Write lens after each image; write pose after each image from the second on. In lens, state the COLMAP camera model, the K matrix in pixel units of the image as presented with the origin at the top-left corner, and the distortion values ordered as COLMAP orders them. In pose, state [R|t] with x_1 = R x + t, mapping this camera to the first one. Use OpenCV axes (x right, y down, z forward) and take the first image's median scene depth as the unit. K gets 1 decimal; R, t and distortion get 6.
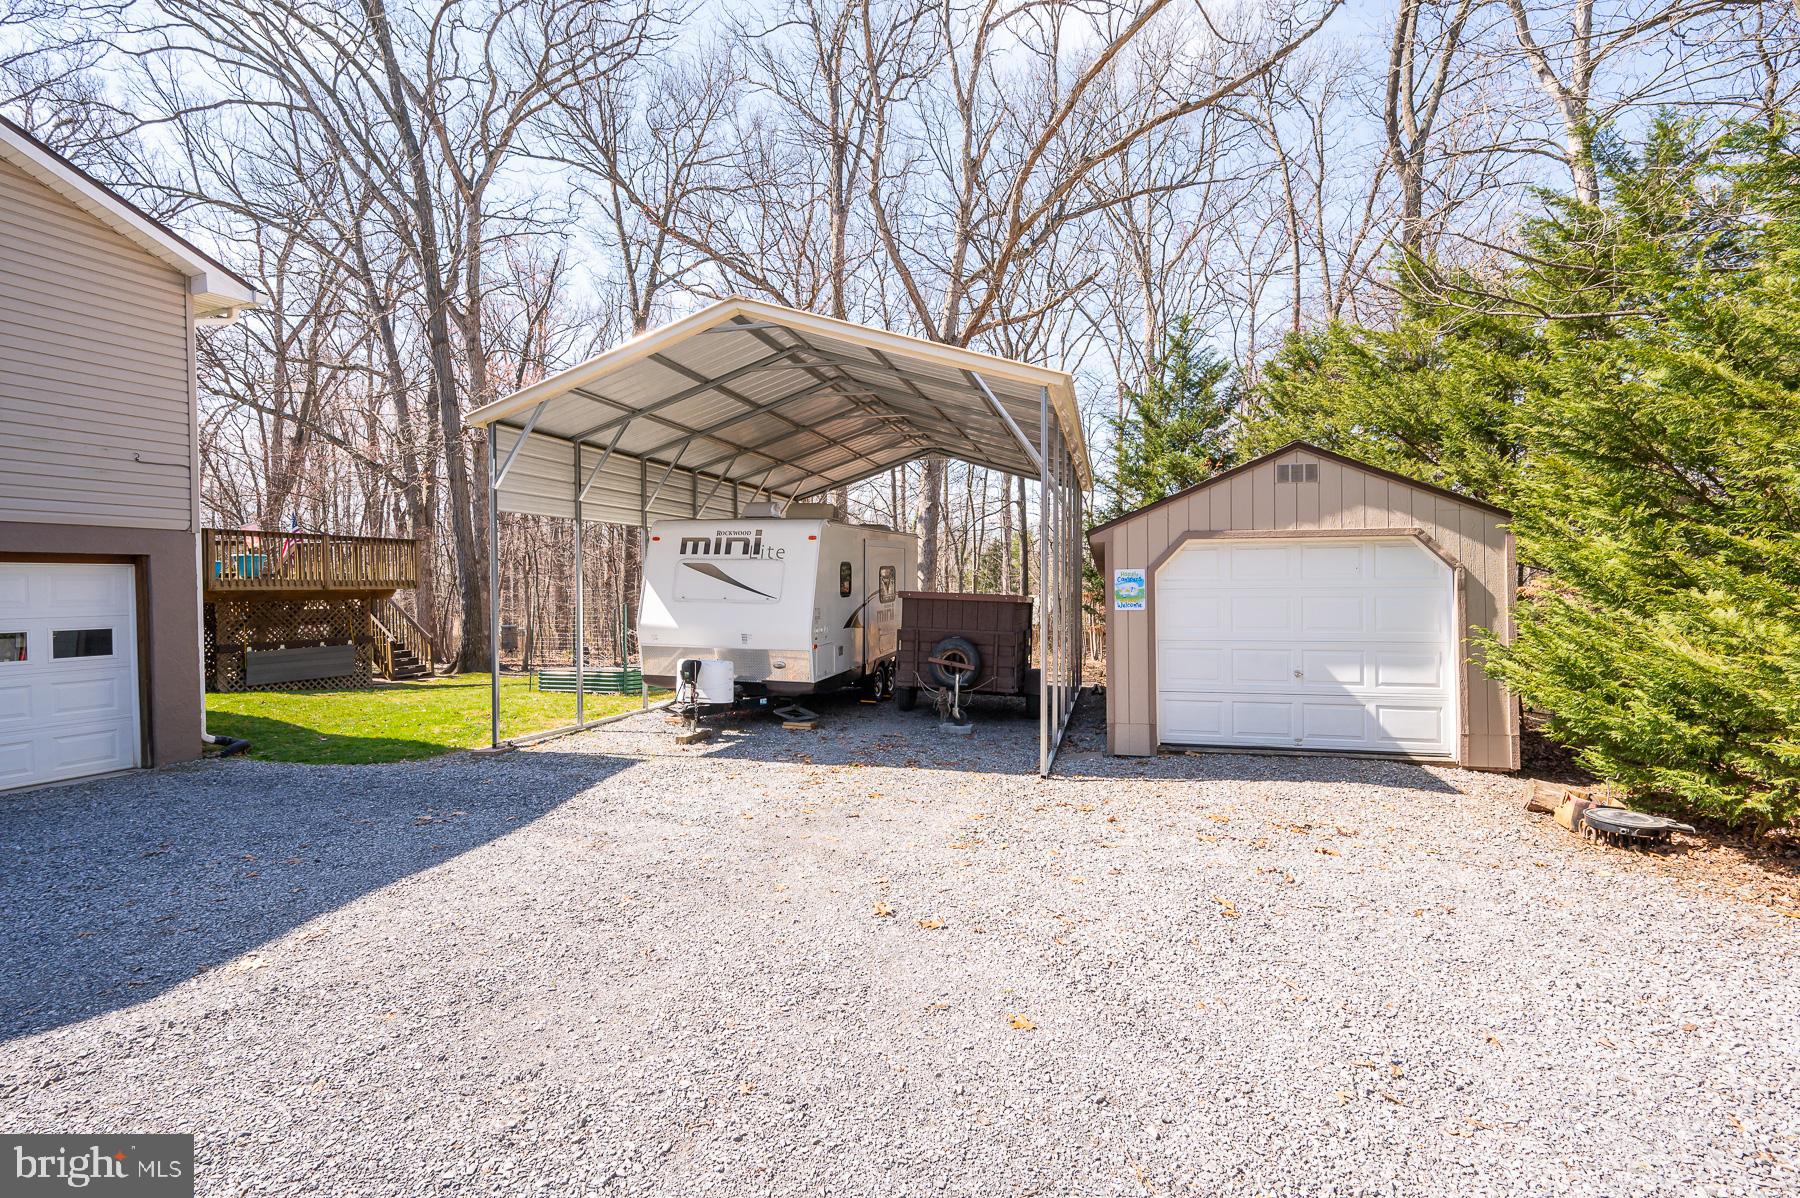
lens RADIAL K [[824.2, 0, 900.0], [0, 824.2, 599.0], [0, 0, 1]] dist [0.002871, 0.000025]
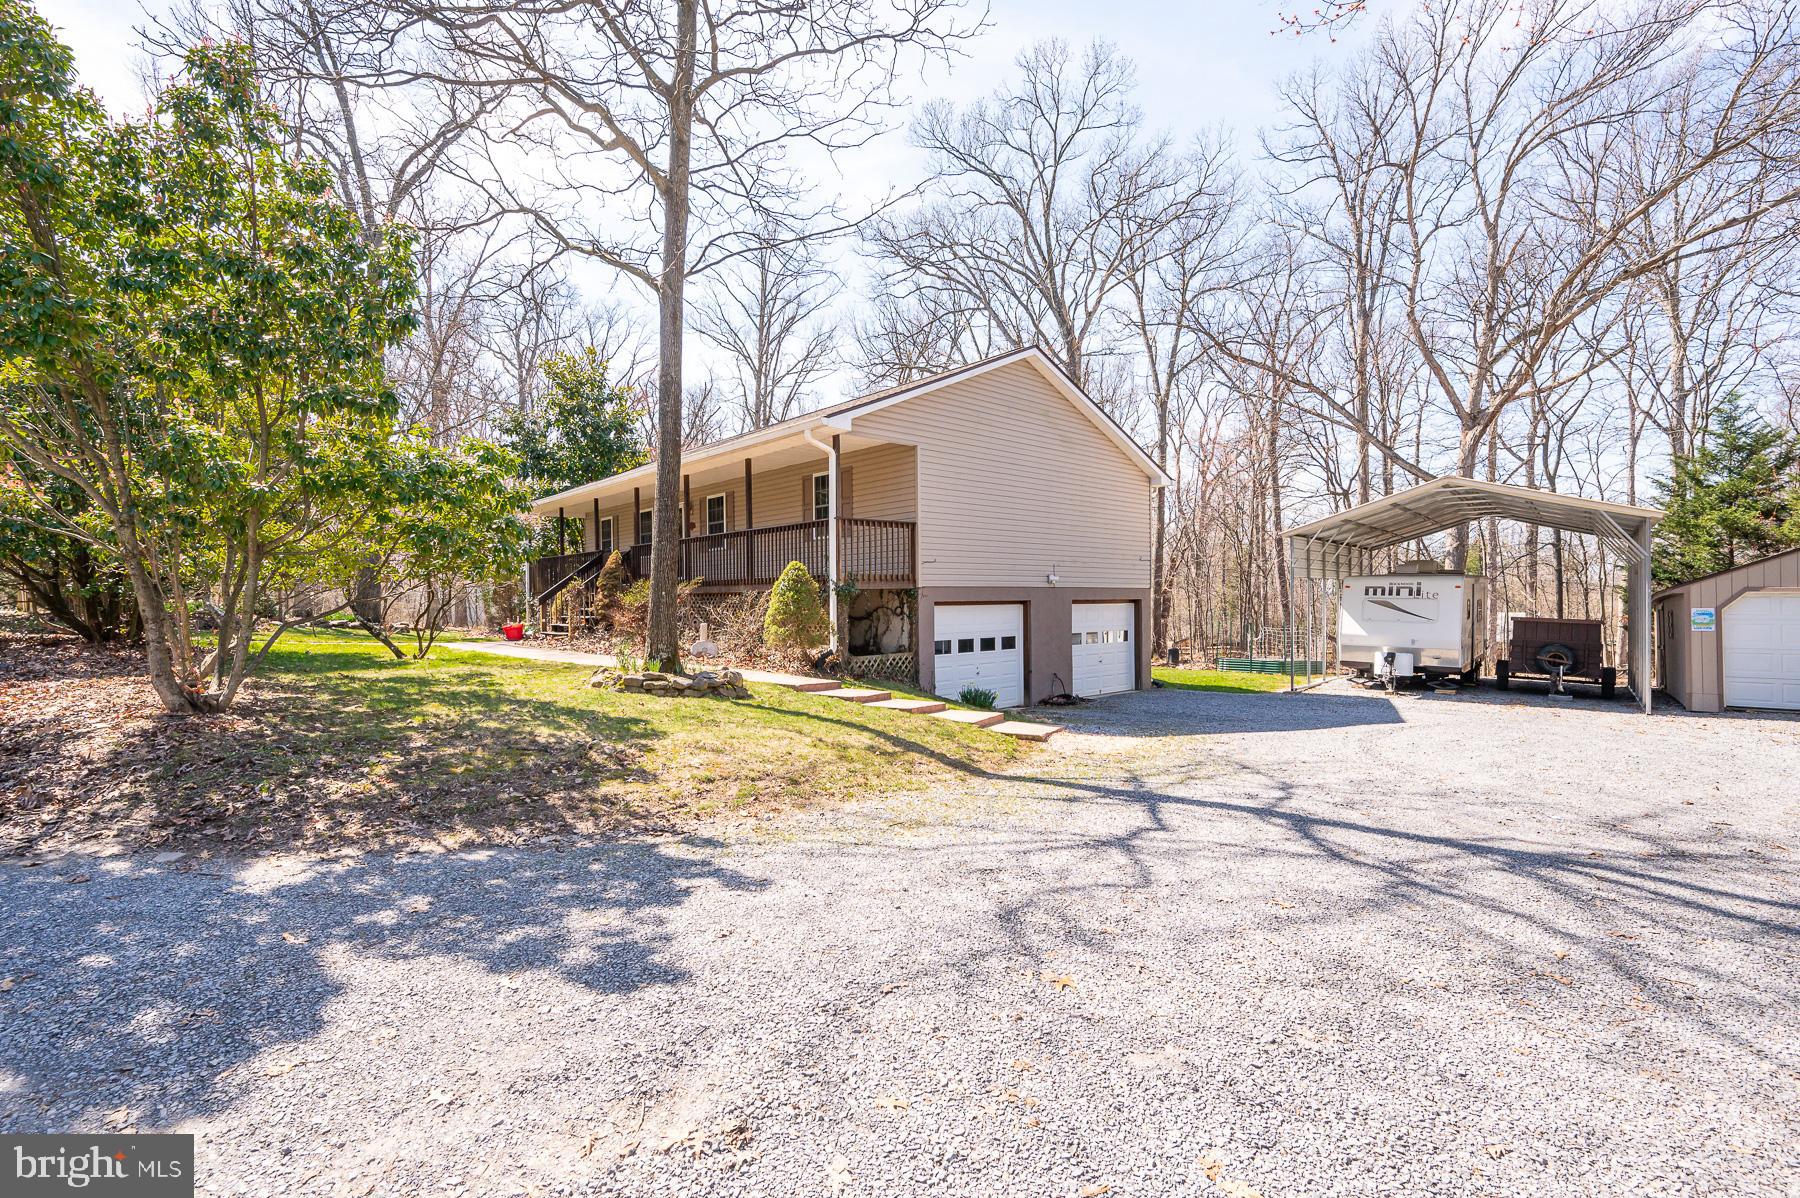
lens RADIAL K [[793.0, 0, 900.0], [0, 793.0, 599.0], [0, 0, 1]] dist [-0.002230, -0.000840]
pose [[0.892868, 0.001922, -0.450314, -0.405142], [-0.009383, 0.999853, -0.014338, -0.011689], [0.450221, 0.017027, 0.892755, -1.058695]]
